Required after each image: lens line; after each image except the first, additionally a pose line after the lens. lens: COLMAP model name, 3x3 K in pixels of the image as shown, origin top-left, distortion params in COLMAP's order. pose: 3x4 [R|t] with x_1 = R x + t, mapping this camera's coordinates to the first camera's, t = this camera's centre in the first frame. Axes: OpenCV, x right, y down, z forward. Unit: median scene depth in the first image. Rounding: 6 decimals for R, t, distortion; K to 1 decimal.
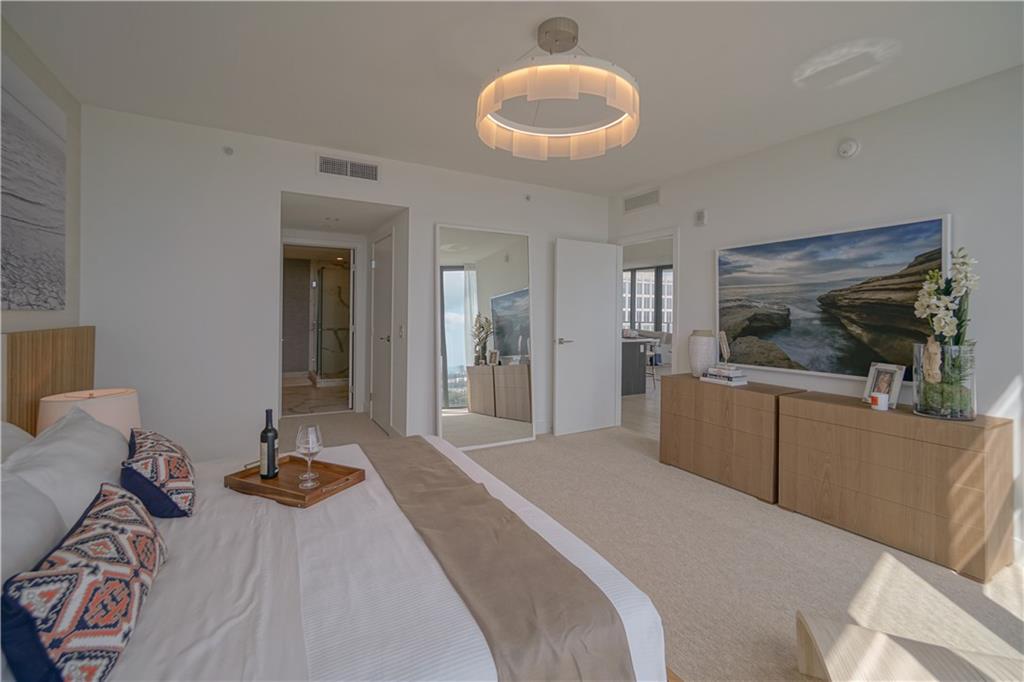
lens RADIAL K [[452.4, 0, 514.1], [0, 452.4, 308.3], [0, 0, 1]] dist [-0.014292, 0.008290]
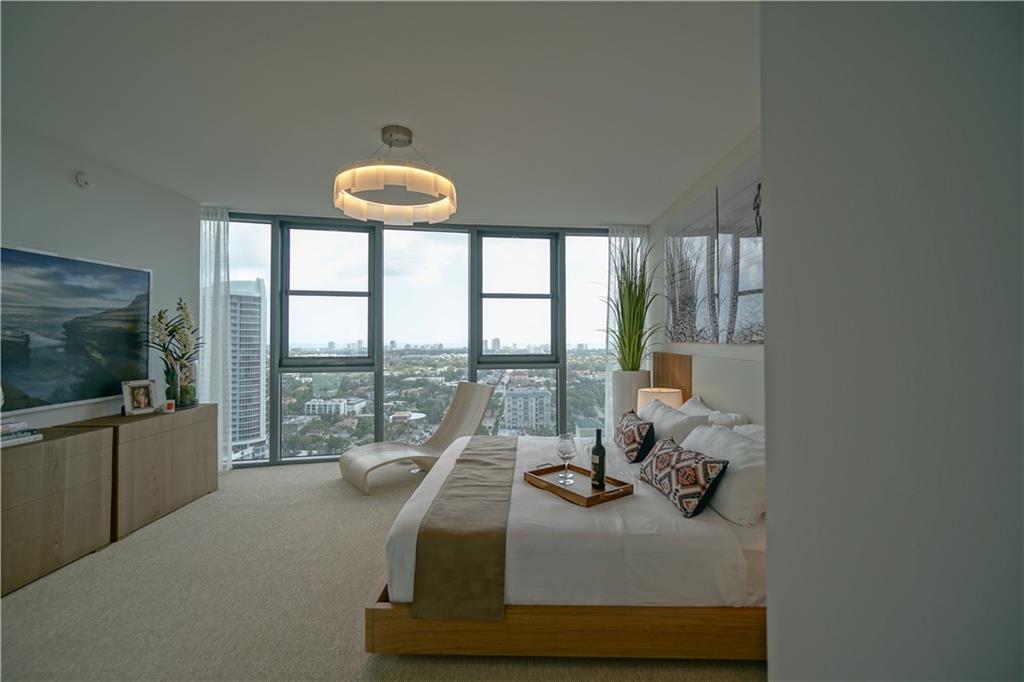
lens RADIAL K [[452.4, 0, 513.5], [0, 452.4, 337.4], [0, 0, 1]] dist [-0.014292, 0.008290]
pose [[-0.866275, 0.003222, 0.499557, -0.610438], [-0.000259, 0.999976, -0.006898, 0.011031], [-0.499567, -0.006105, -0.866254, 1.372117]]
